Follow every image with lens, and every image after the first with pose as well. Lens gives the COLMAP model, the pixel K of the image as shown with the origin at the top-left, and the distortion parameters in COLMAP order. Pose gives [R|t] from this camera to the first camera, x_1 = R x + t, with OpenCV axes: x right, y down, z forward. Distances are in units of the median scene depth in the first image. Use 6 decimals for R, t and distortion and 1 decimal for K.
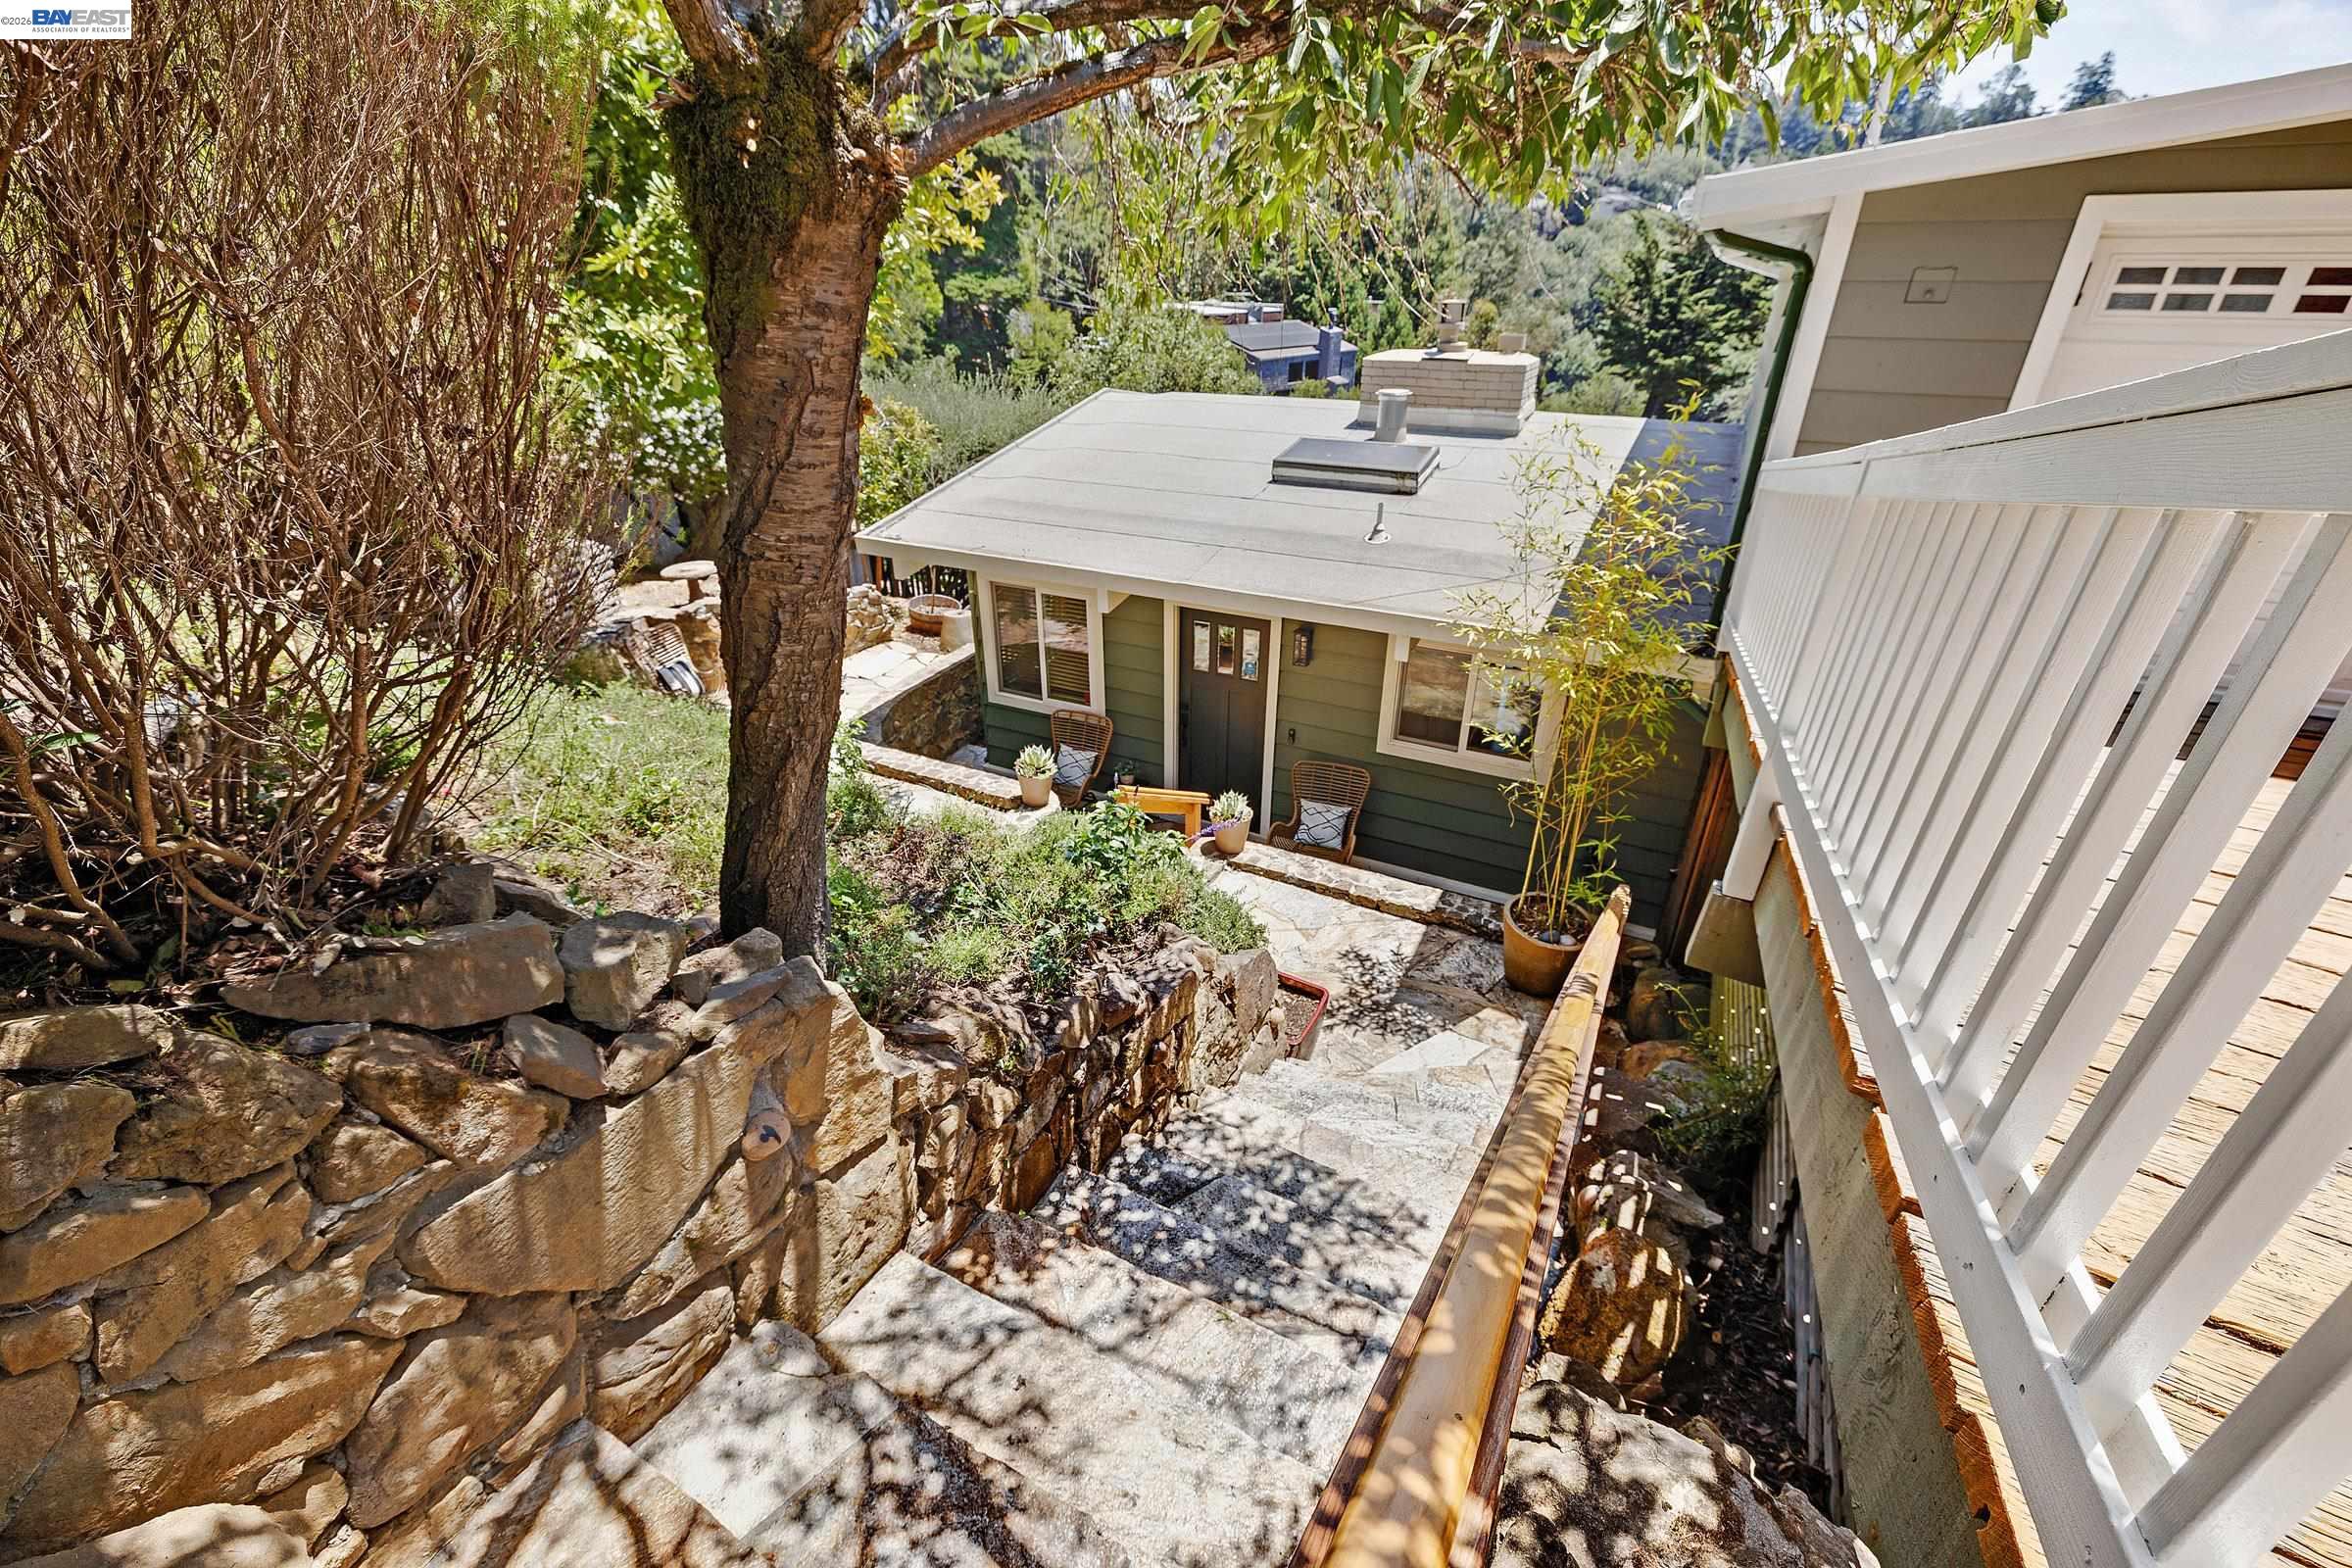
lens RADIAL K [[971.6, 0, 1173.3], [0, 971.6, 785.2], [0, 0, 1]] dist [-0.002072, -0.000203]
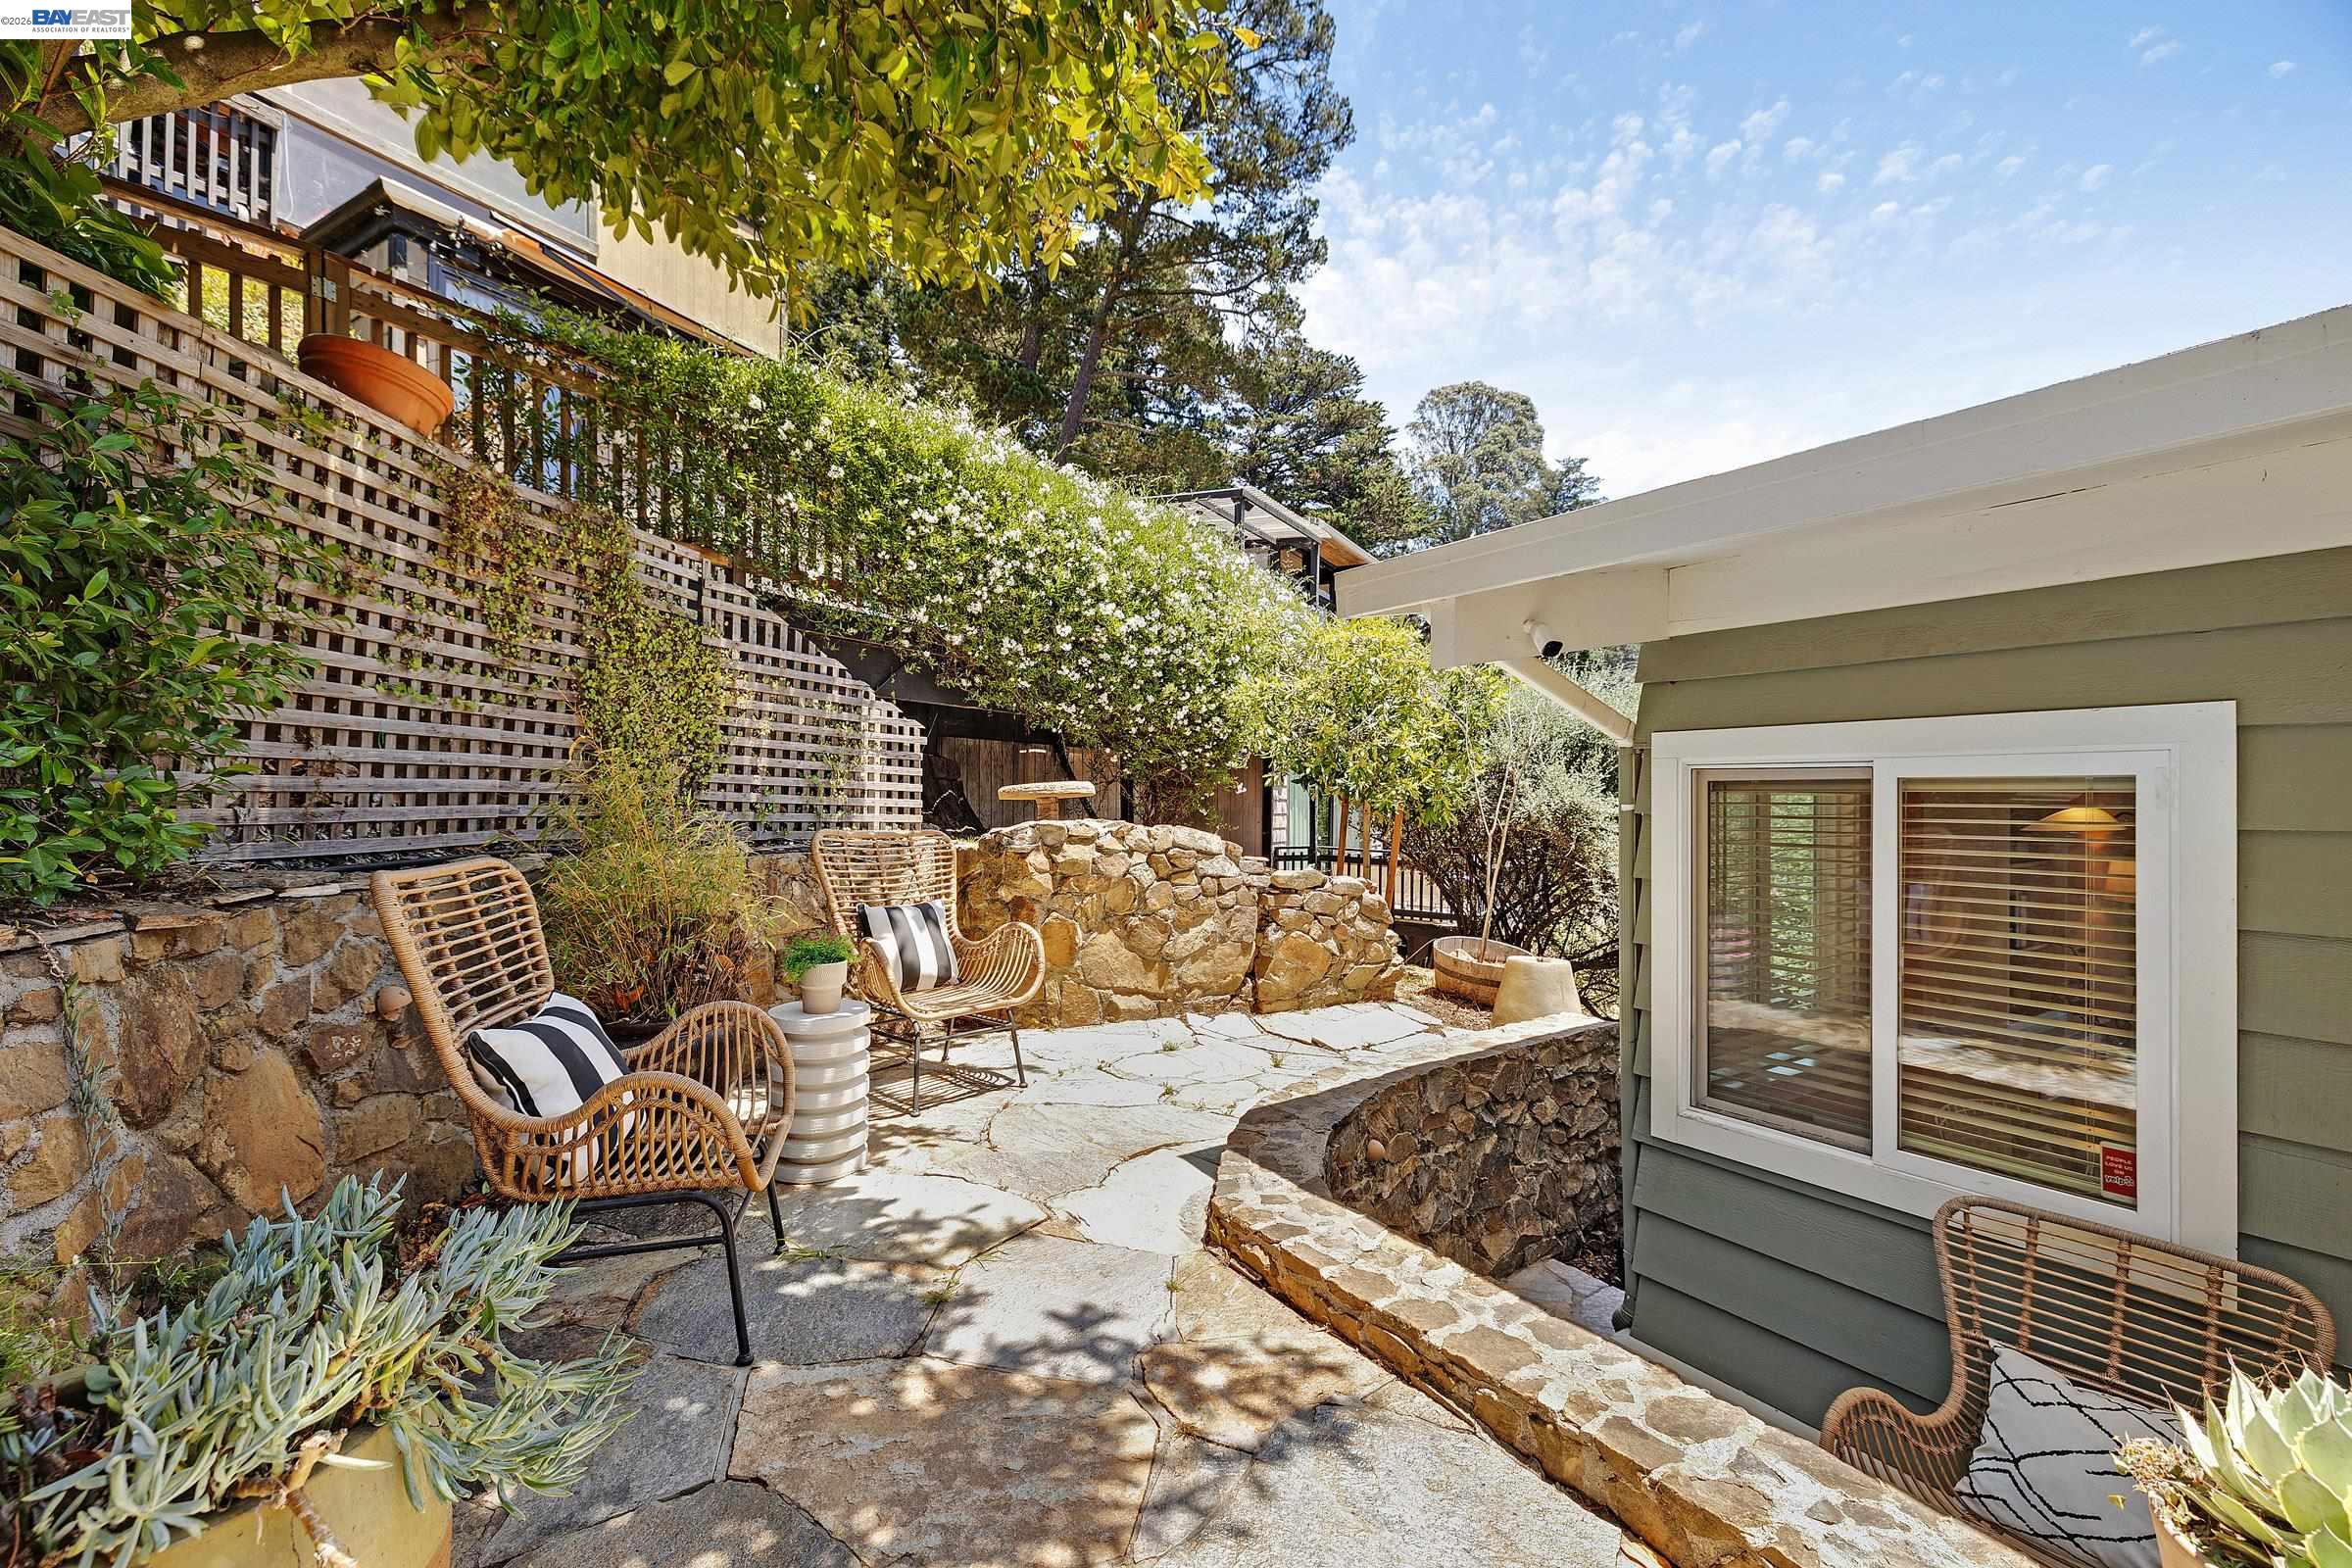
lens RADIAL K [[971.6, 0, 1174.4], [0, 971.6, 780.0], [0, 0, 1]] dist [-0.002072, -0.000203]
pose [[0.870122, -0.004543, -0.492816, -0.174062], [-0.235163, 0.874951, -0.423272, -0.013673], [0.433113, 0.484190, 0.760246, 0.636170]]
